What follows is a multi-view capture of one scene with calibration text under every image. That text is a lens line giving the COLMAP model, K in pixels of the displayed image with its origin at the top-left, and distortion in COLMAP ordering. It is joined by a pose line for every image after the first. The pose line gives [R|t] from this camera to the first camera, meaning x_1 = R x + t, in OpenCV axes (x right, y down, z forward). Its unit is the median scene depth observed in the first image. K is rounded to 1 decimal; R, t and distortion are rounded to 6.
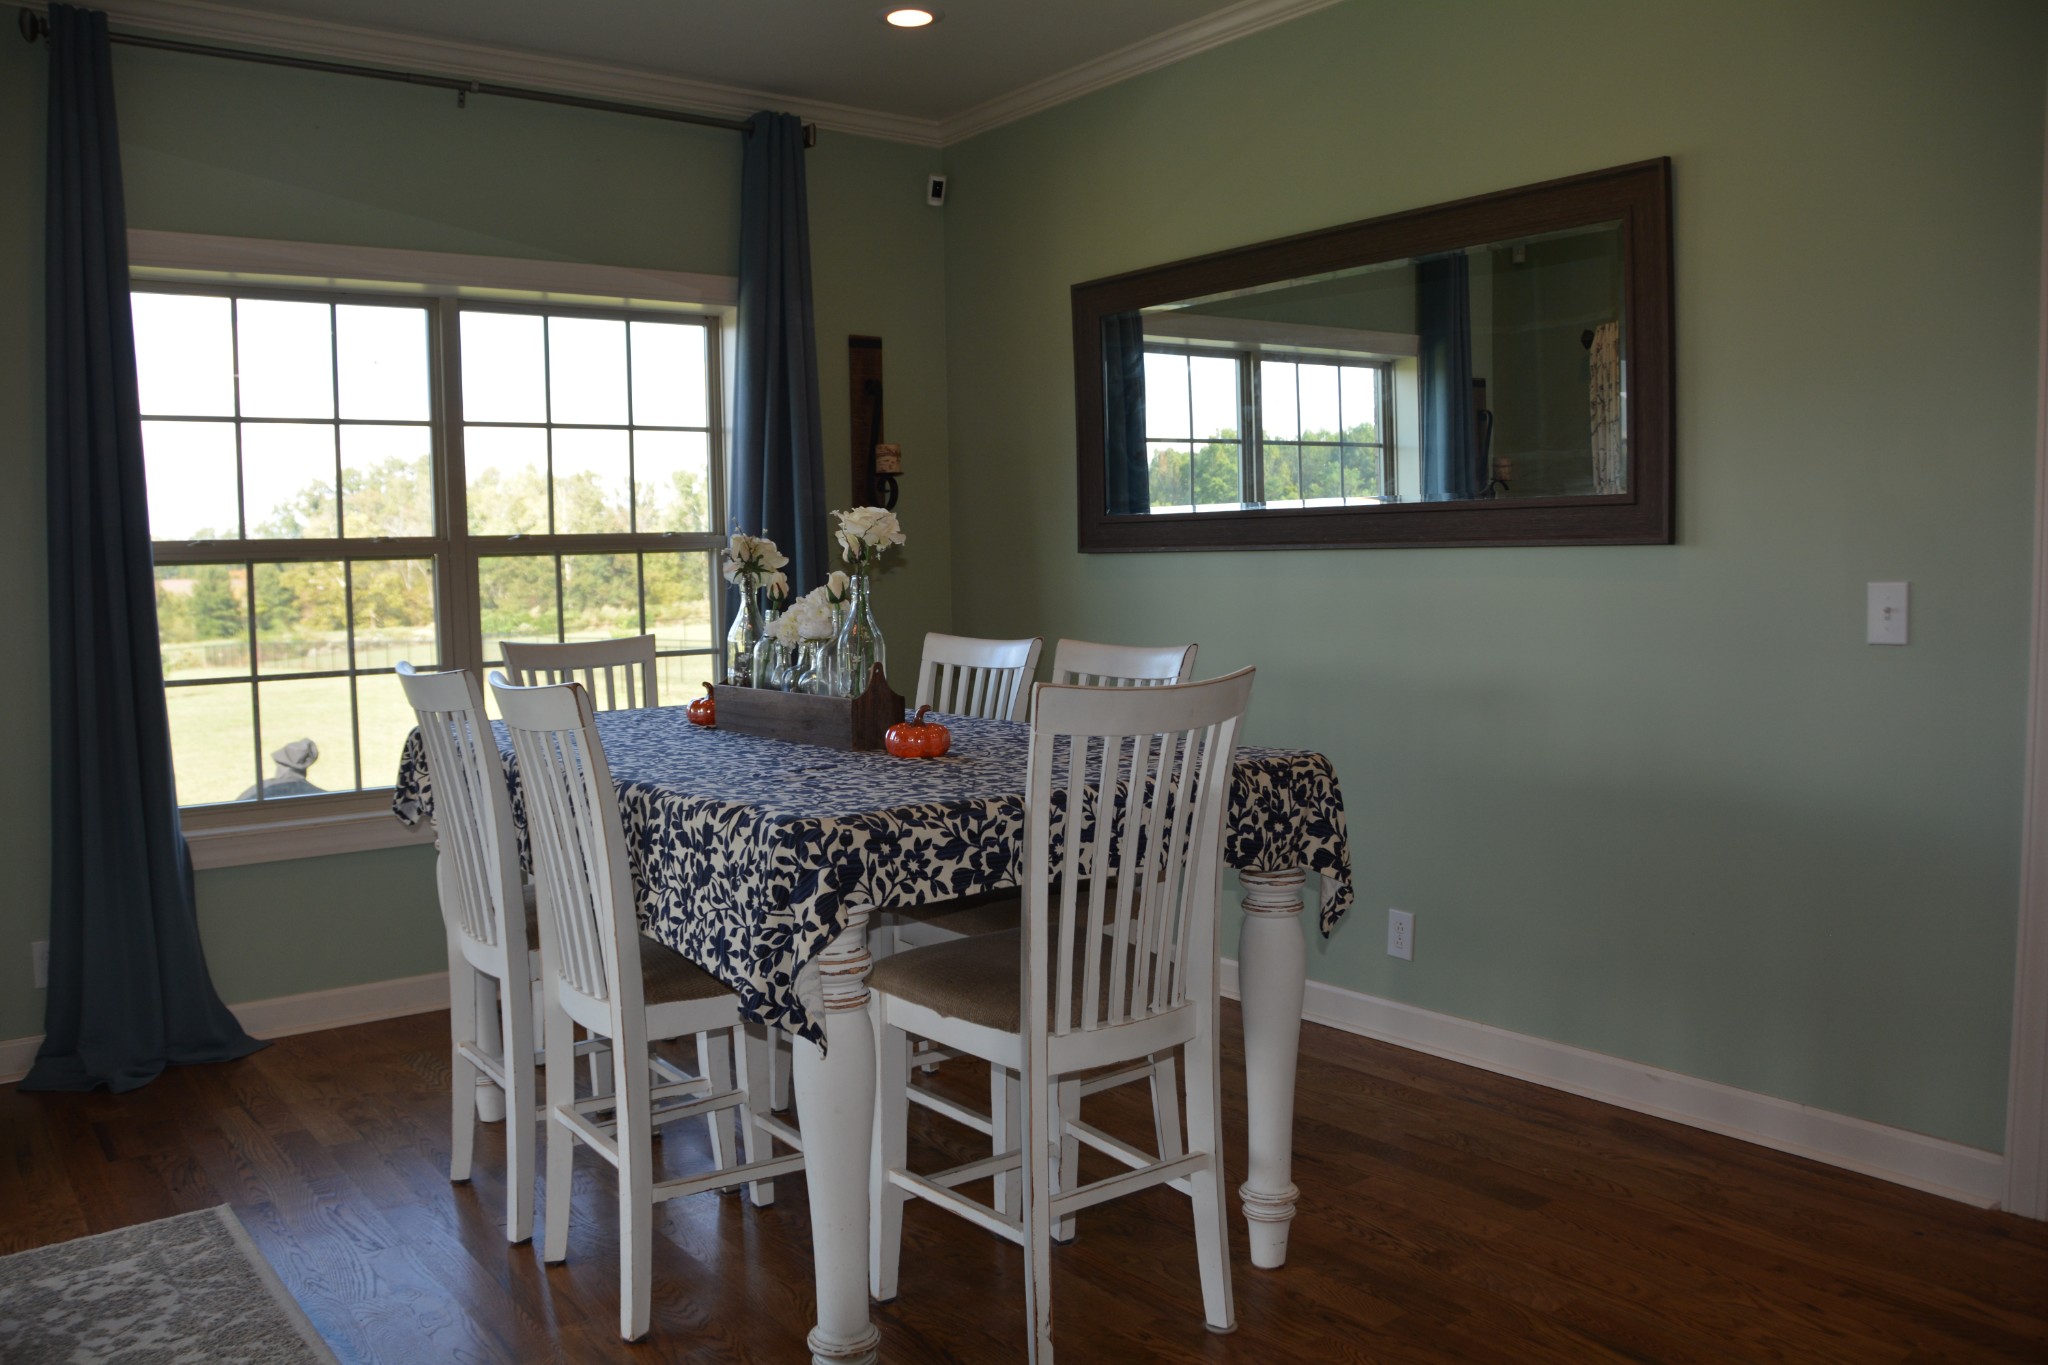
lens RADIAL K [[1587.8, 0, 997.2], [0, 1587.8, 696.4], [0, 0, 1]] dist [-0.172491, 0.125082]
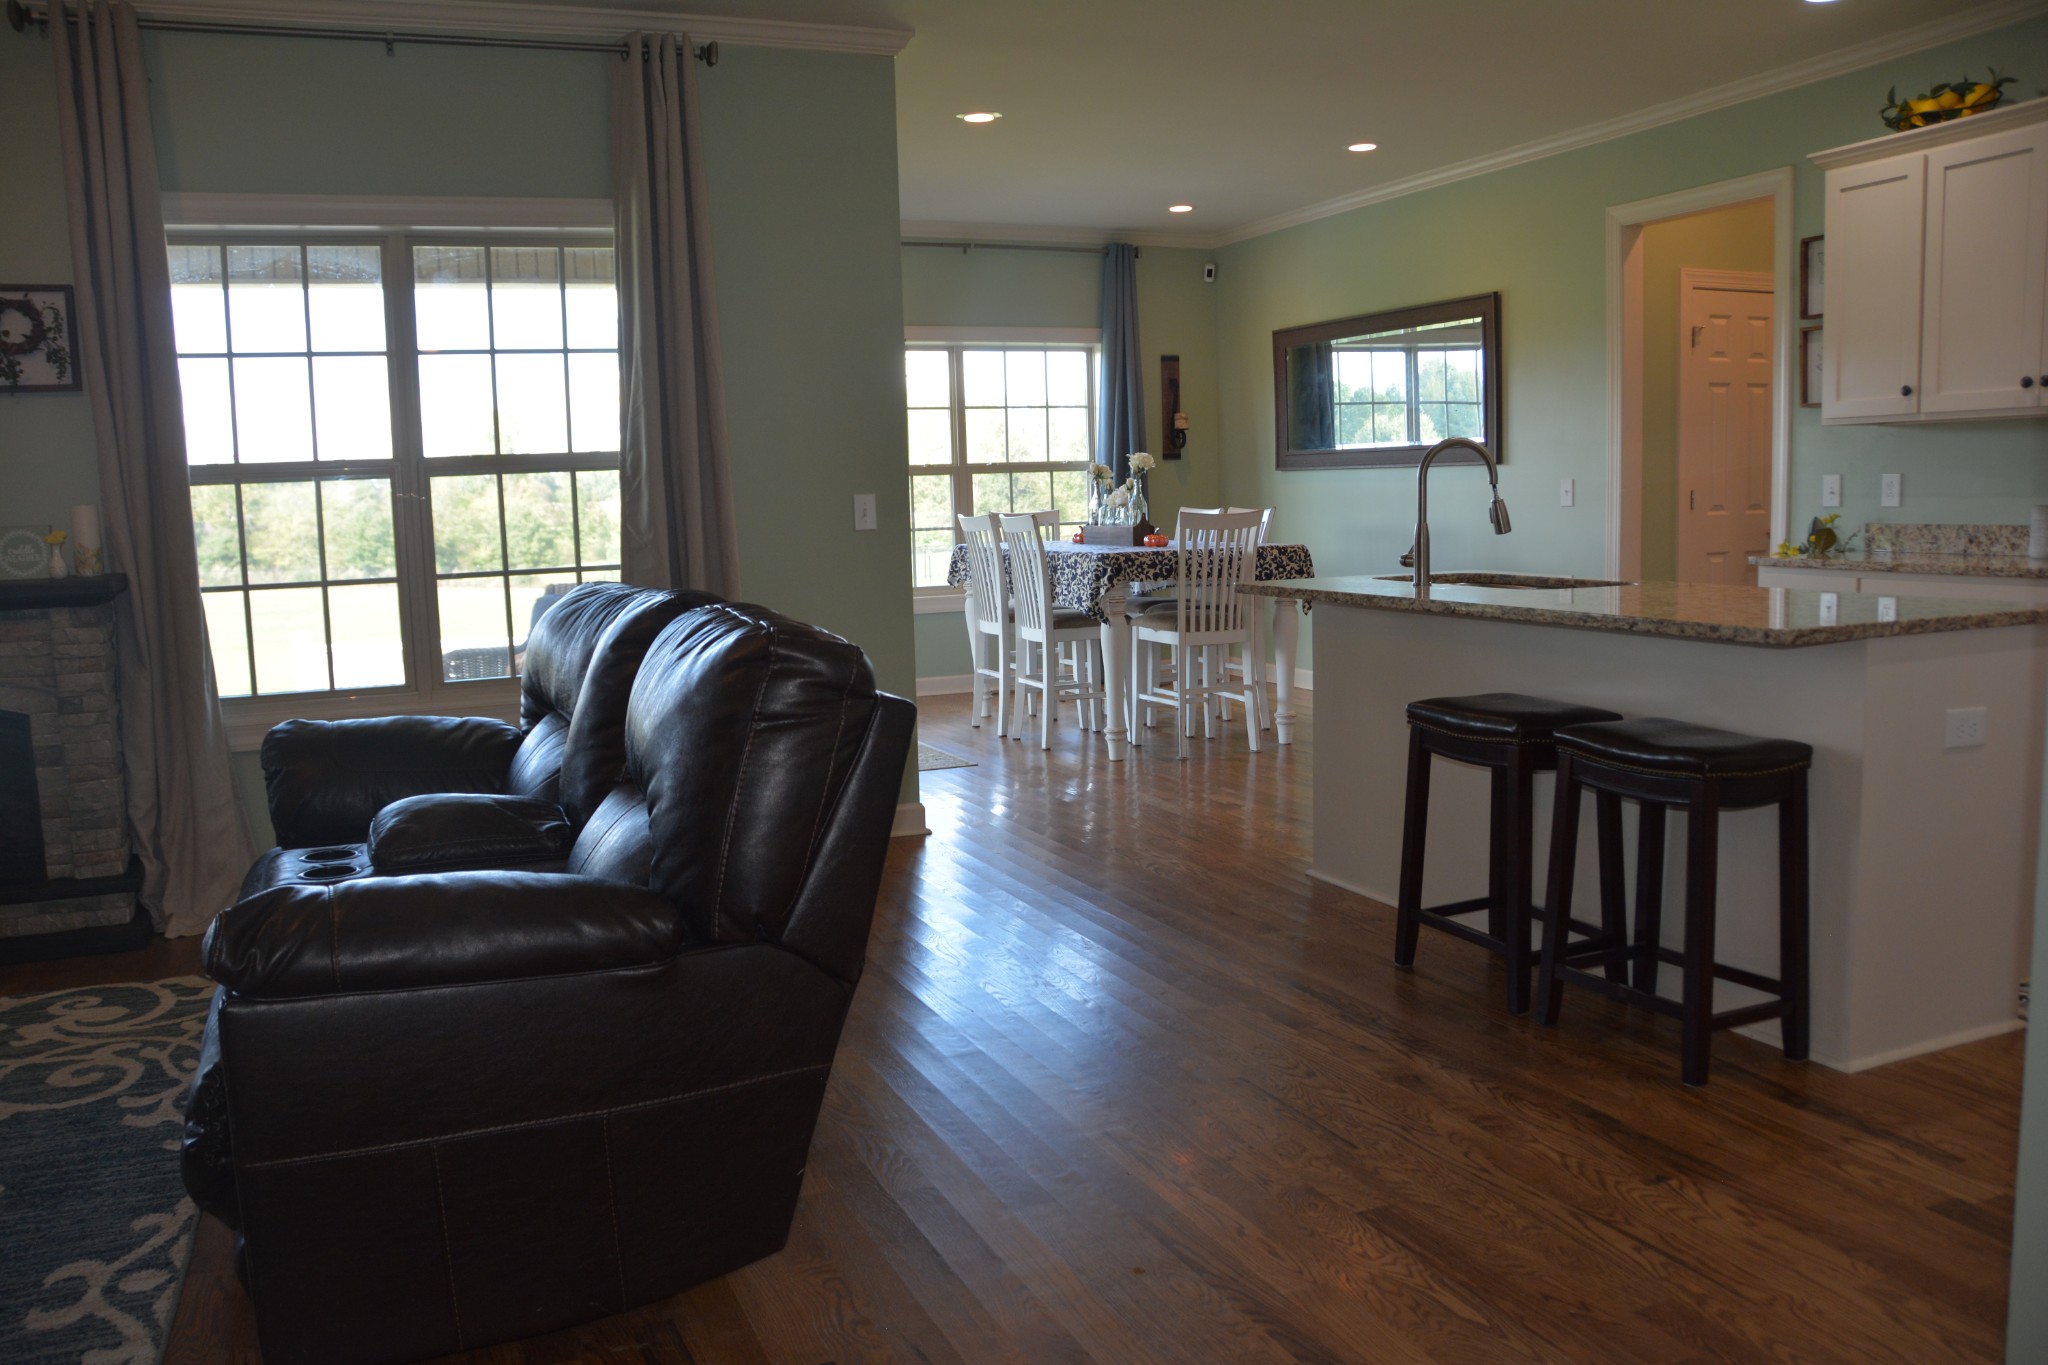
lens RADIAL K [[1593.3, 0, 1009.4], [0, 1593.3, 705.5], [0, 0, 1]] dist [-0.150431, 0.107498]
pose [[0.970392, 0.024525, -0.240287, 0.304224], [-0.011168, 0.998324, 0.056793, 0.131423], [0.241277, -0.052428, 0.969039, -1.407769]]
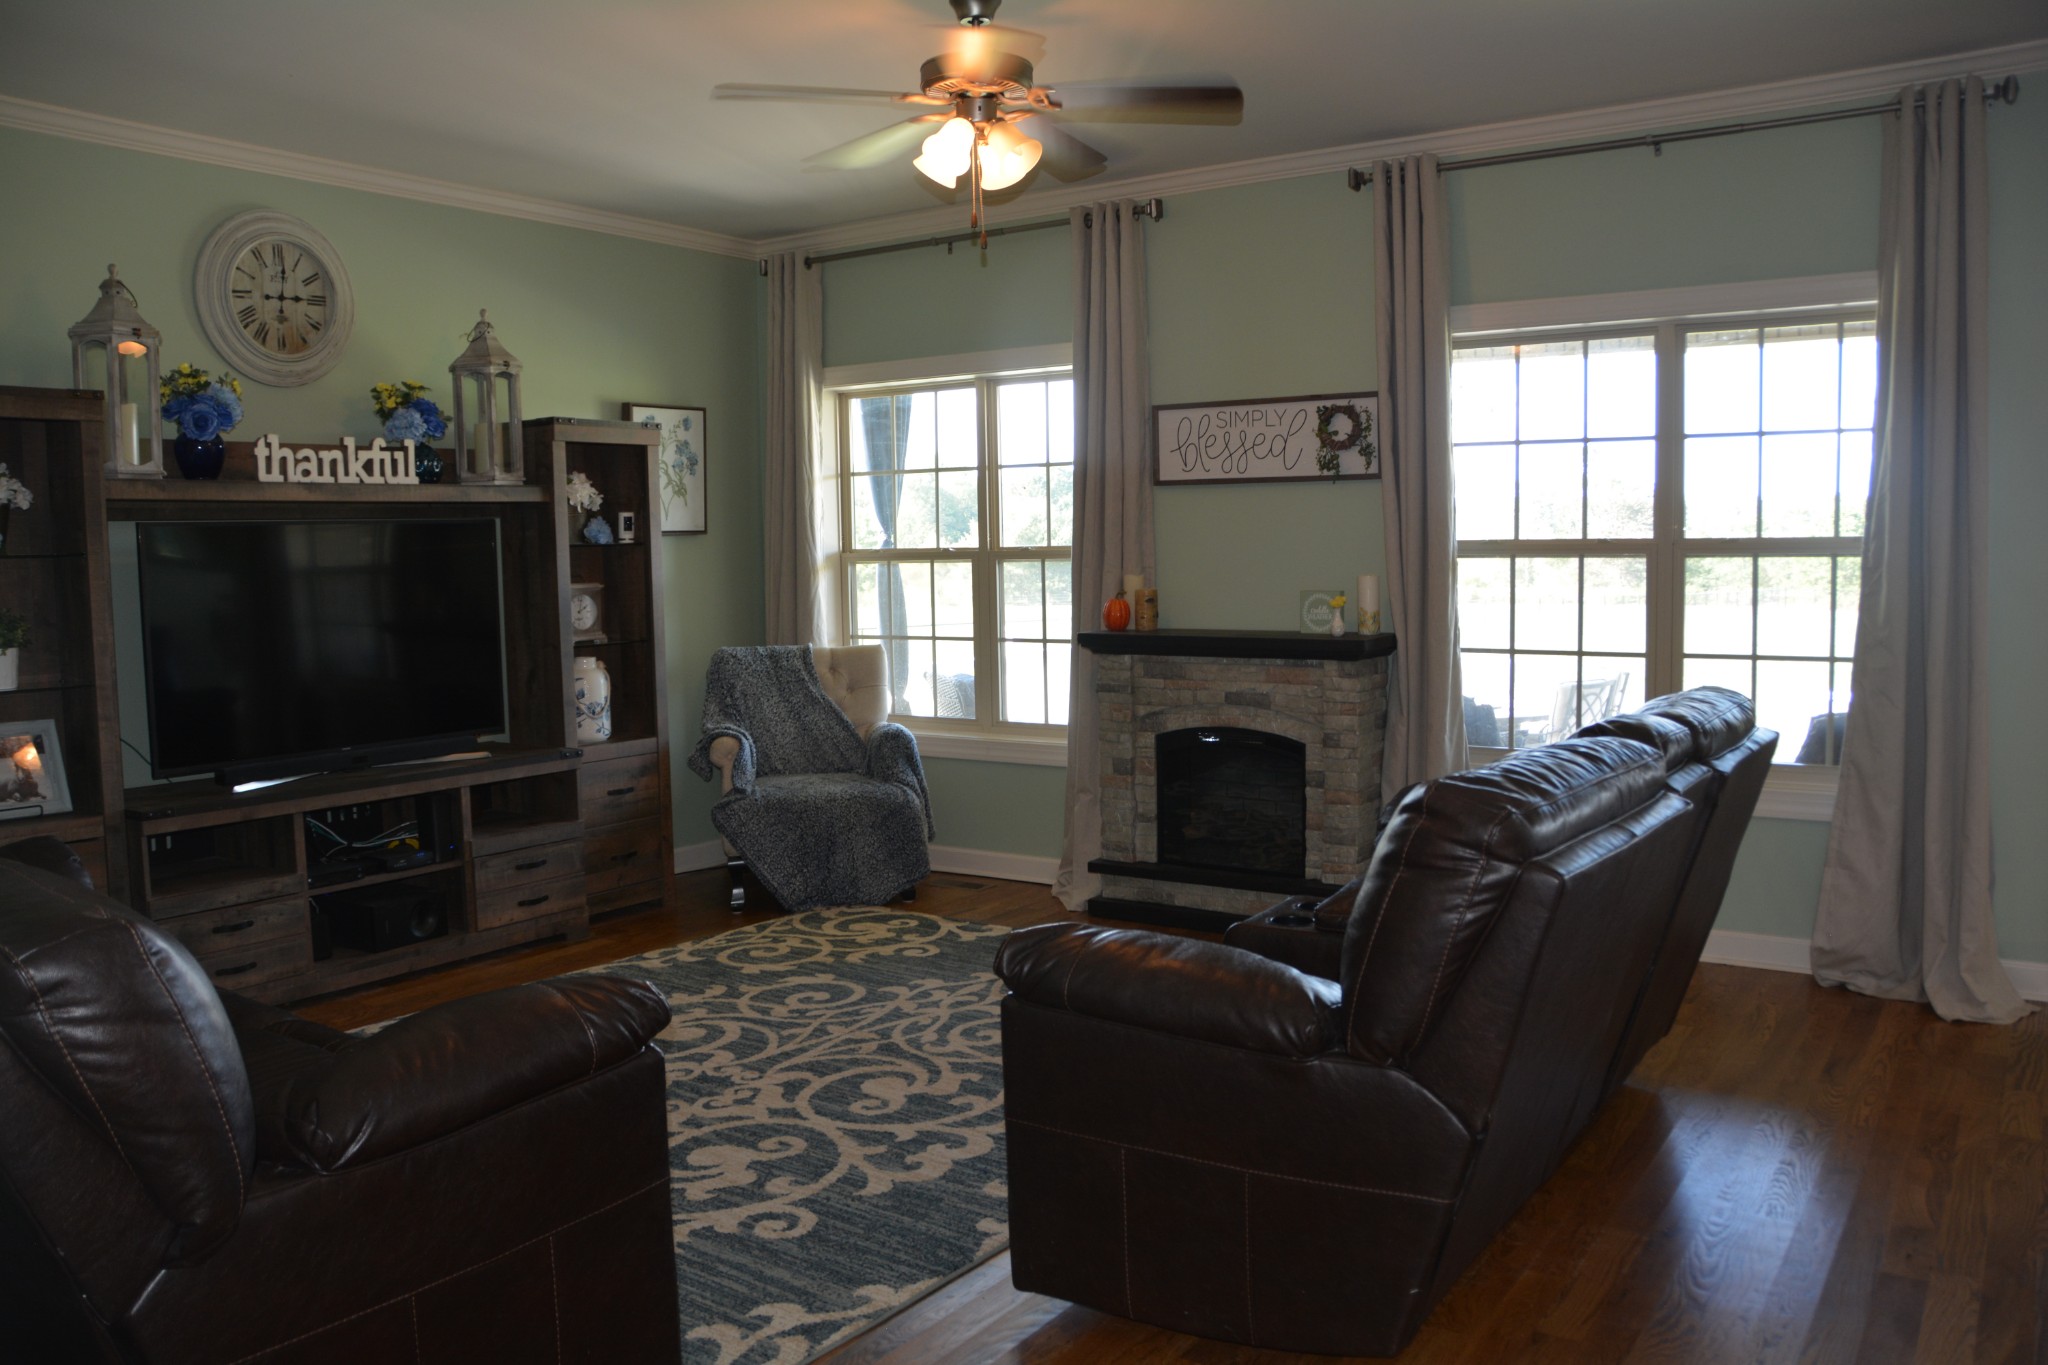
lens RADIAL K [[1587.8, 0, 997.2], [0, 1587.8, 696.4], [0, 0, 1]] dist [-0.172491, 0.125082]
pose [[0.317971, 0.103574, -0.942426, 0.625057], [-0.070273, 0.993855, 0.085517, 0.055889], [0.945492, 0.039035, 0.323296, -1.198508]]
